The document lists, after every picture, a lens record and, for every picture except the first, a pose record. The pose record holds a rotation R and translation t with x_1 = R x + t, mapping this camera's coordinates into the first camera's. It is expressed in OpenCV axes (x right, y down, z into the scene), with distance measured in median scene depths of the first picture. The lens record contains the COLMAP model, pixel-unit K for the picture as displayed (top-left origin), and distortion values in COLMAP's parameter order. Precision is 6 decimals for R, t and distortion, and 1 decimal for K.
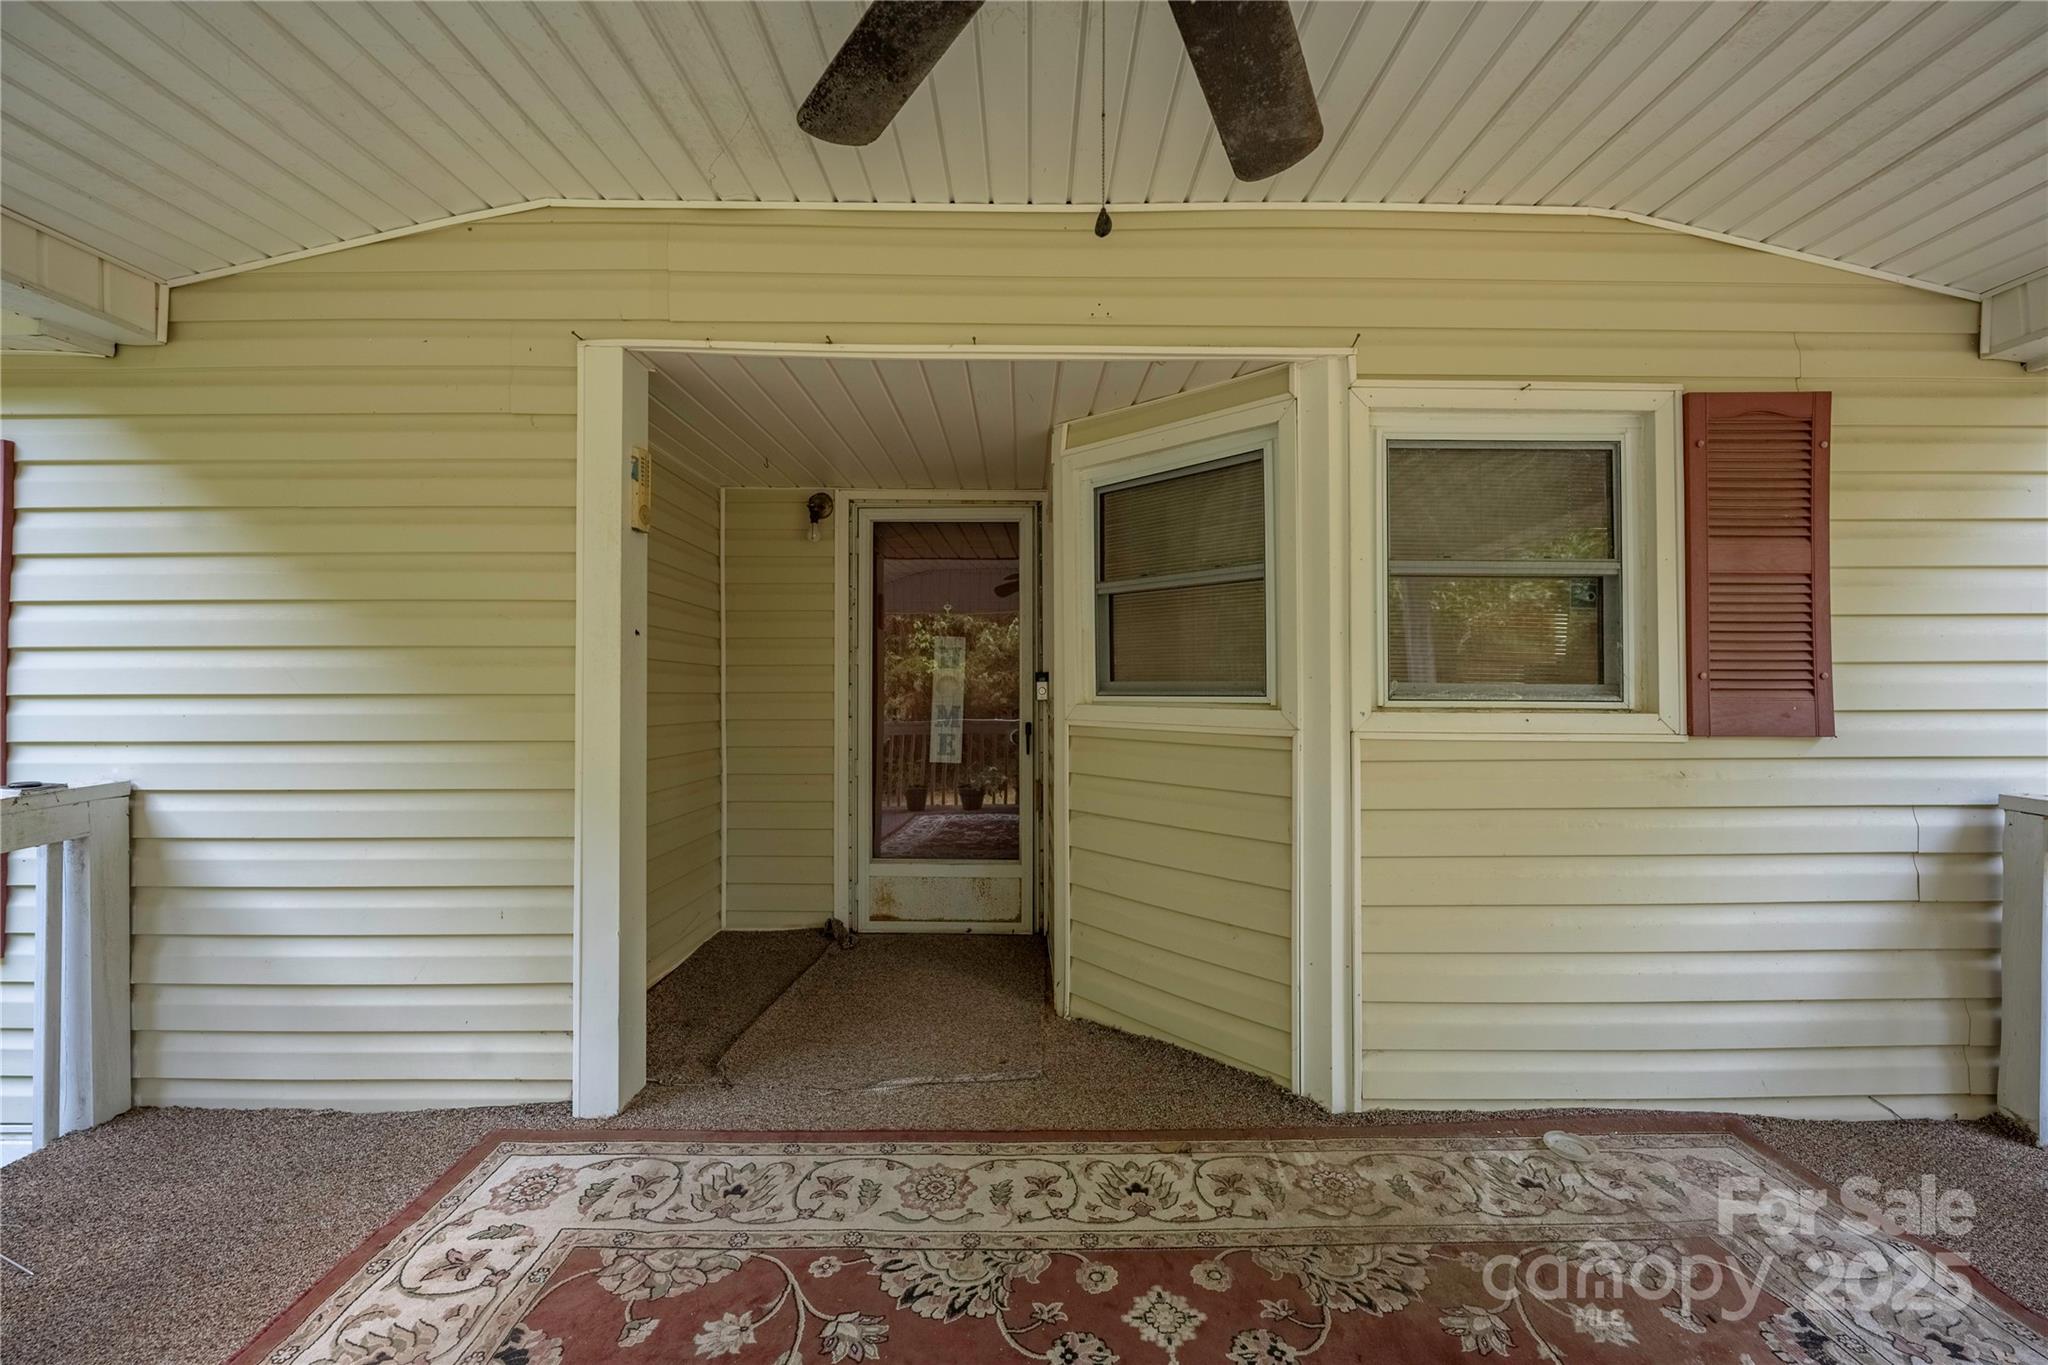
lens RADIAL K [[822.7, 0, 1025.0], [0, 822.7, 689.8], [0, 0, 1]] dist [-0.005356, -0.000109]
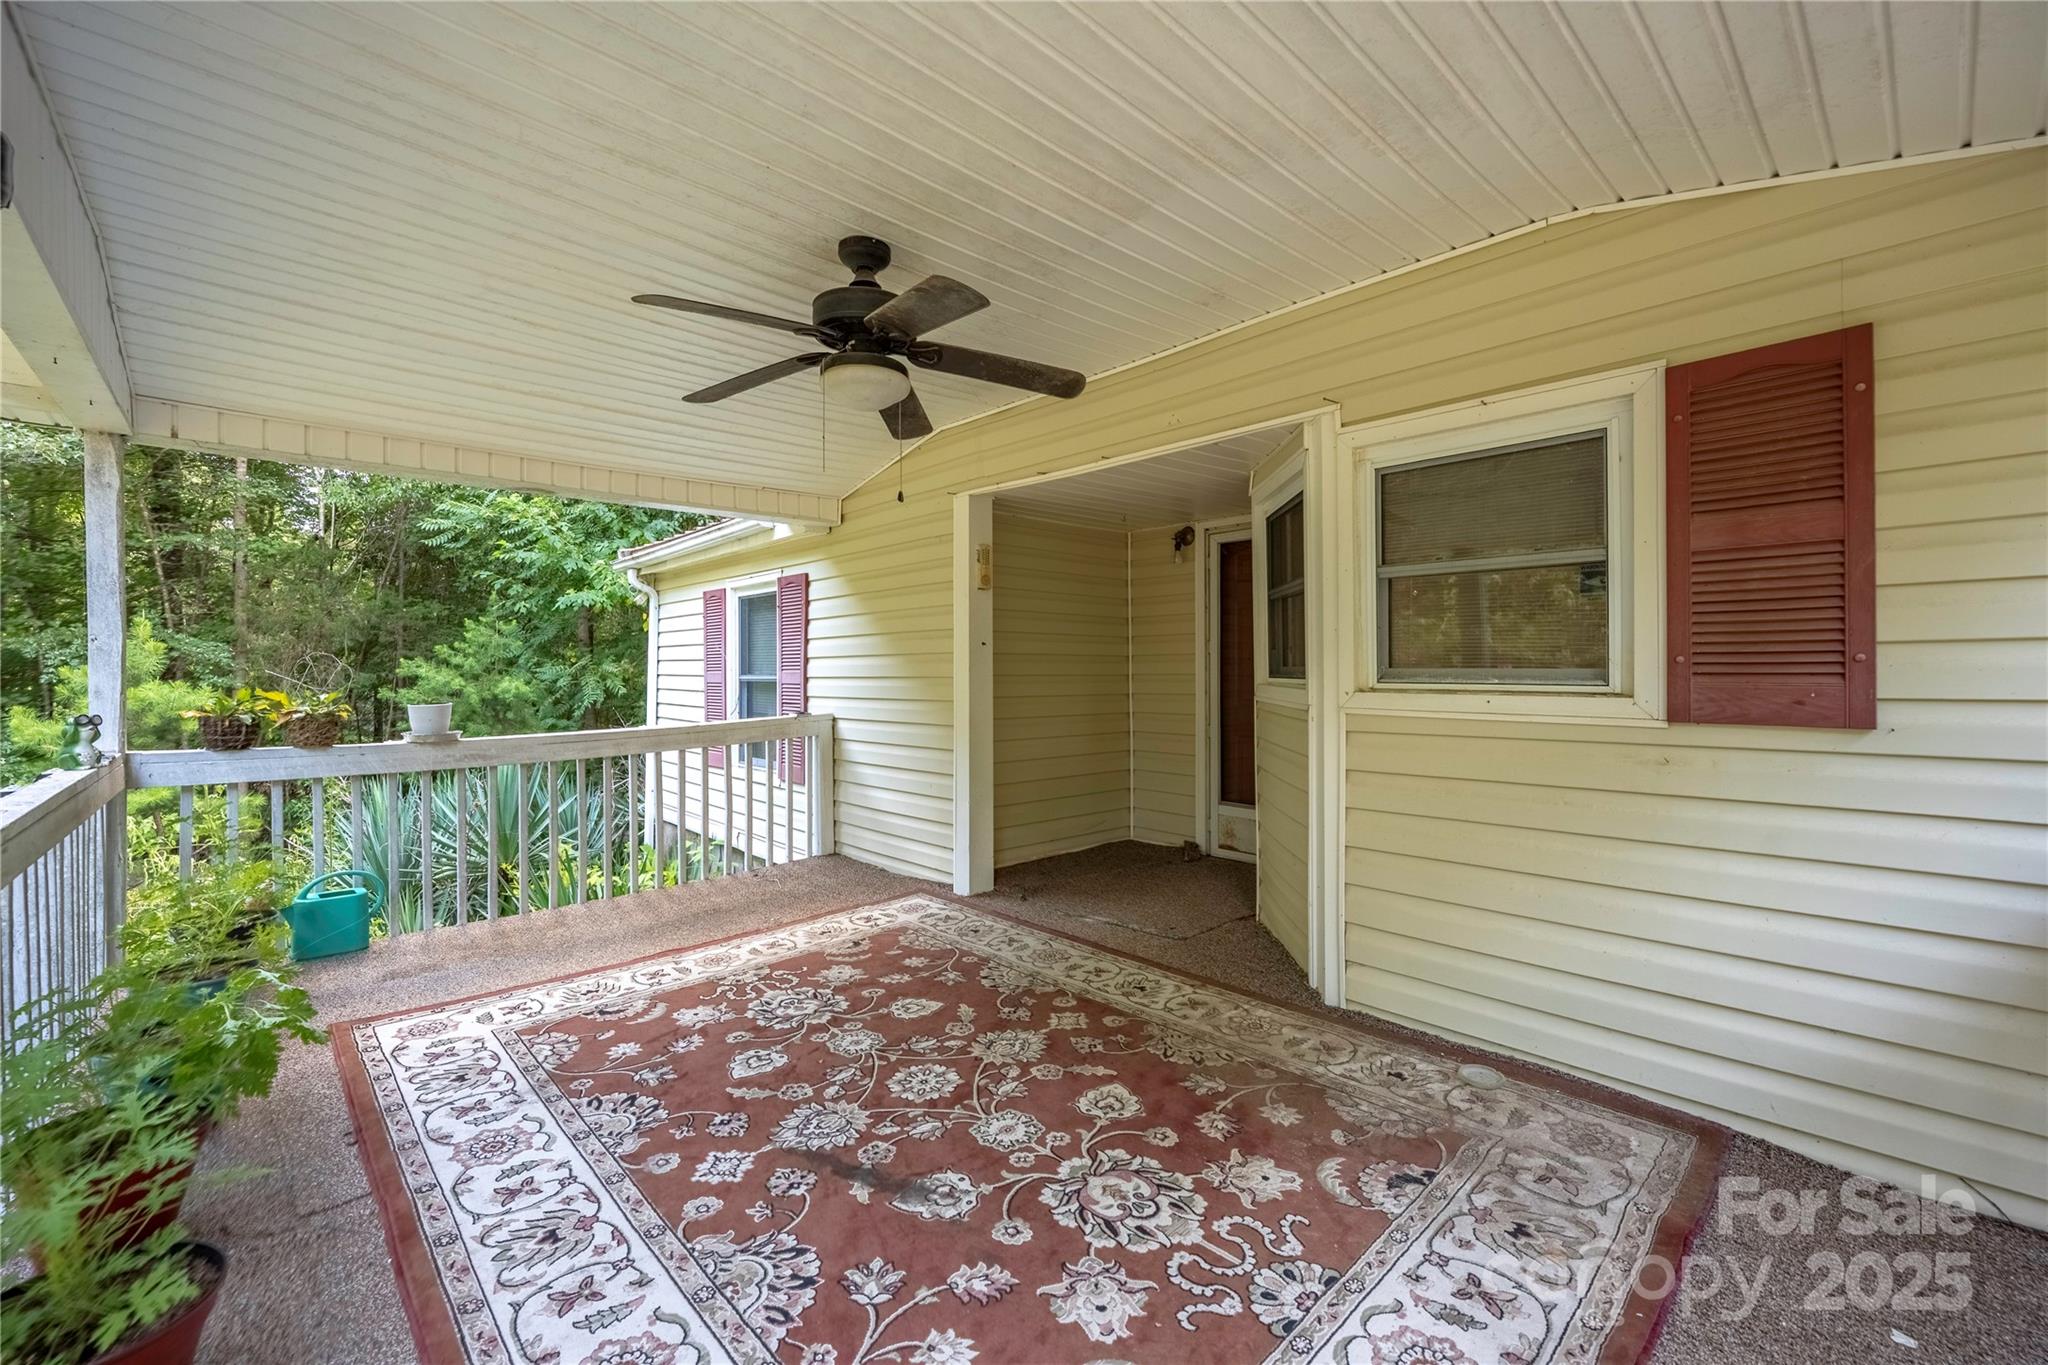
lens RADIAL K [[855.1, 0, 1052.1], [0, 855.1, 674.9], [0, 0, 1]] dist [-0.006509, 0.000308]
pose [[0.691576, -0.000002, -0.722303, 1.032504], [0.006570, 0.999959, 0.006287, -0.010121], [0.722273, -0.009093, 0.691548, -0.225805]]
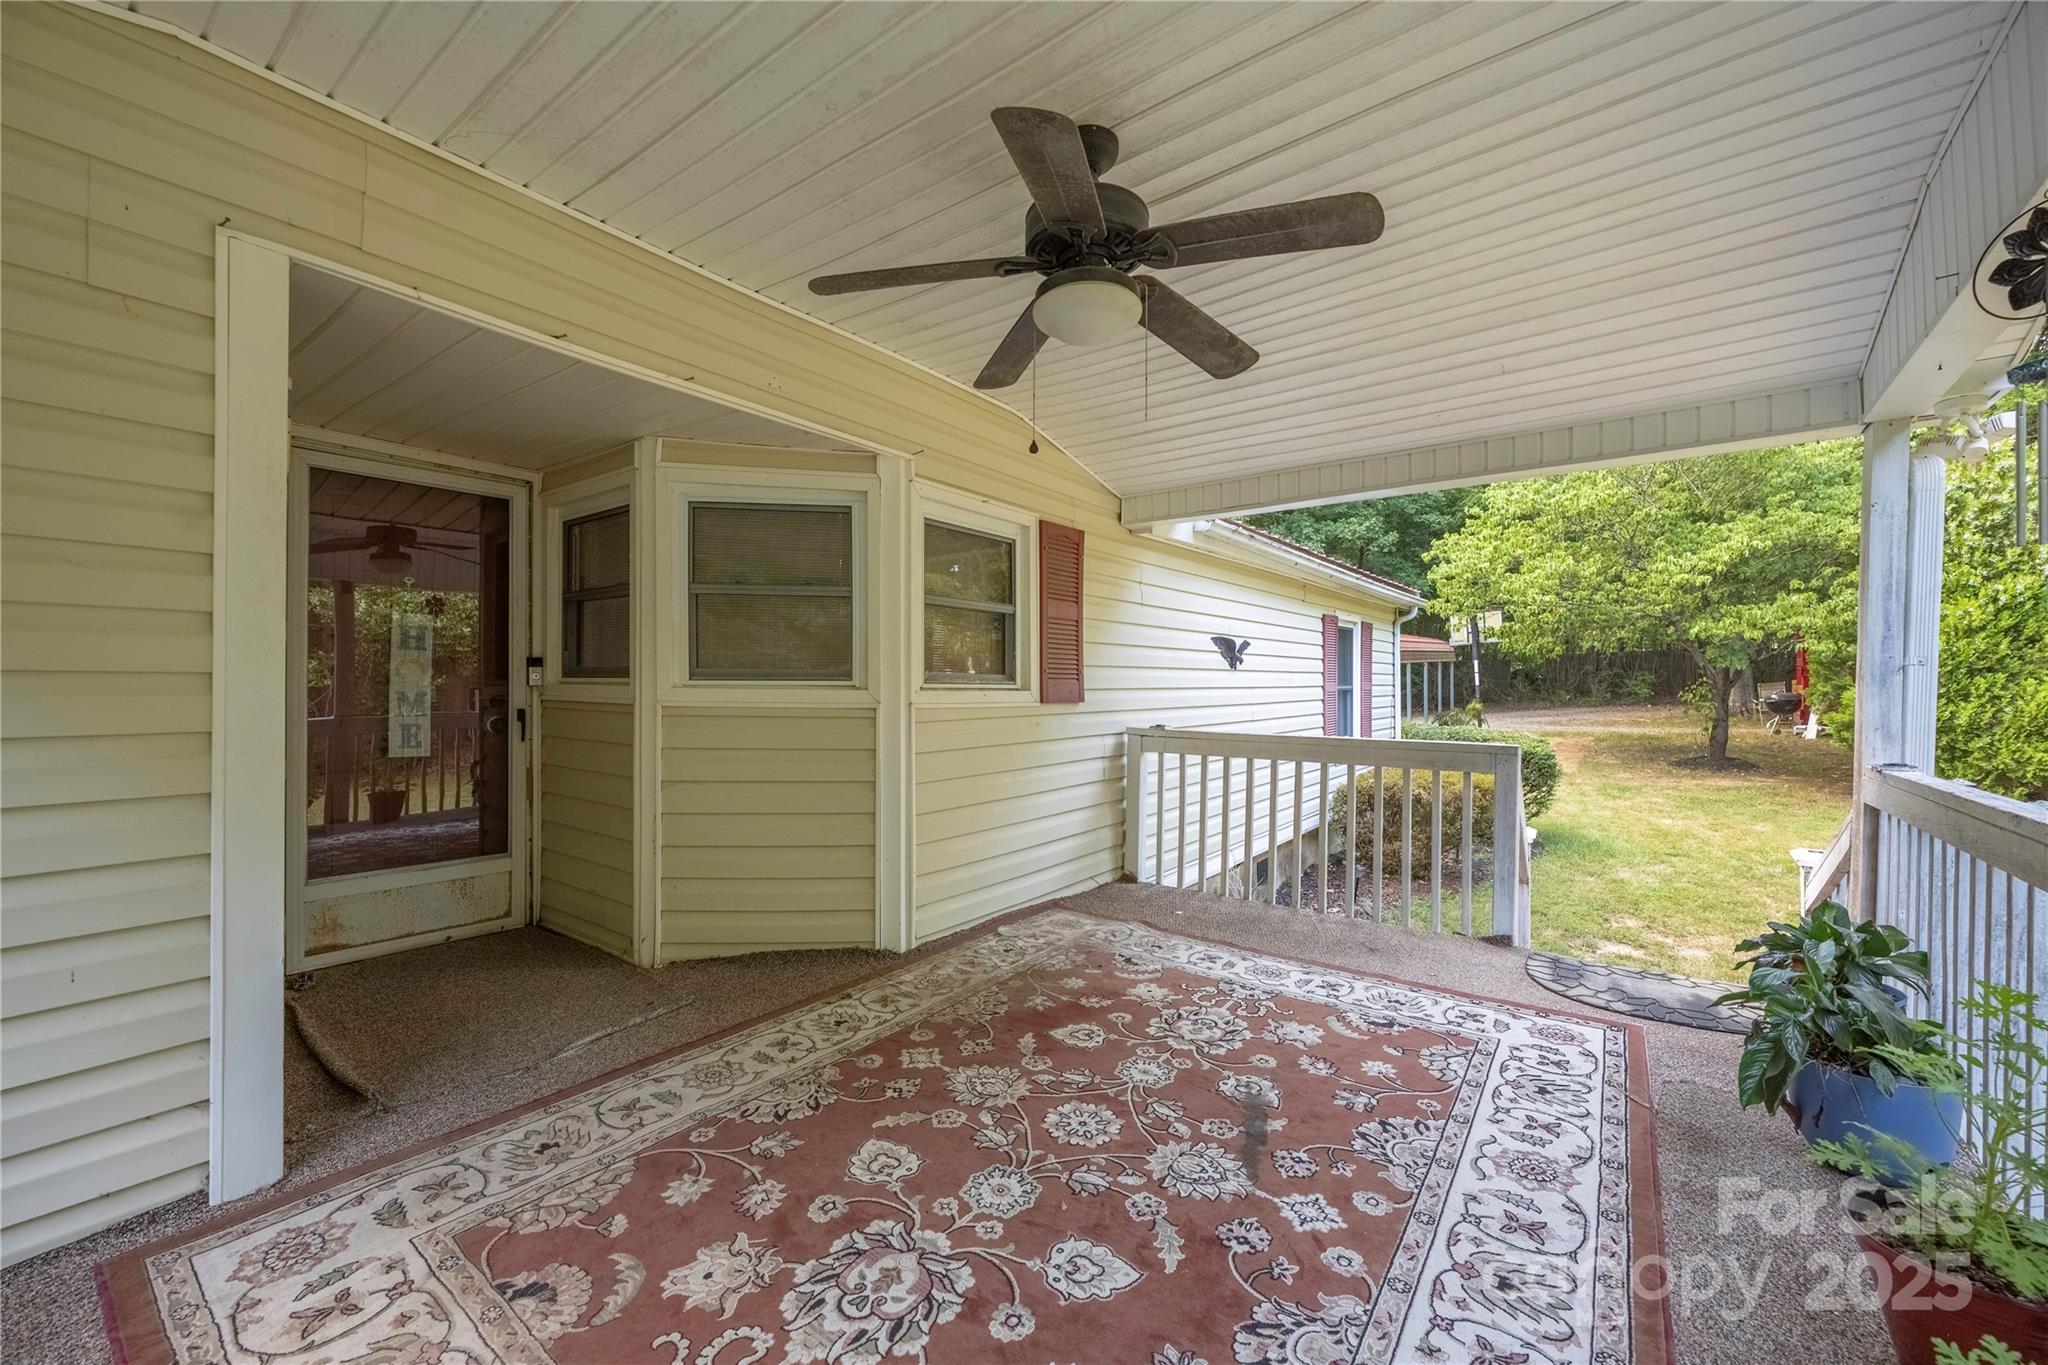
lens RADIAL K [[801.1, 0, 1051.9], [0, 801.1, 687.4], [0, 0, 1]] dist [-0.005544, 0.000216]
pose [[0.587624, -0.001439, 0.809133, -0.659158], [-0.005225, 0.999971, 0.005573, 0.010612], [-0.809117, -0.007502, 0.587600, -0.099009]]
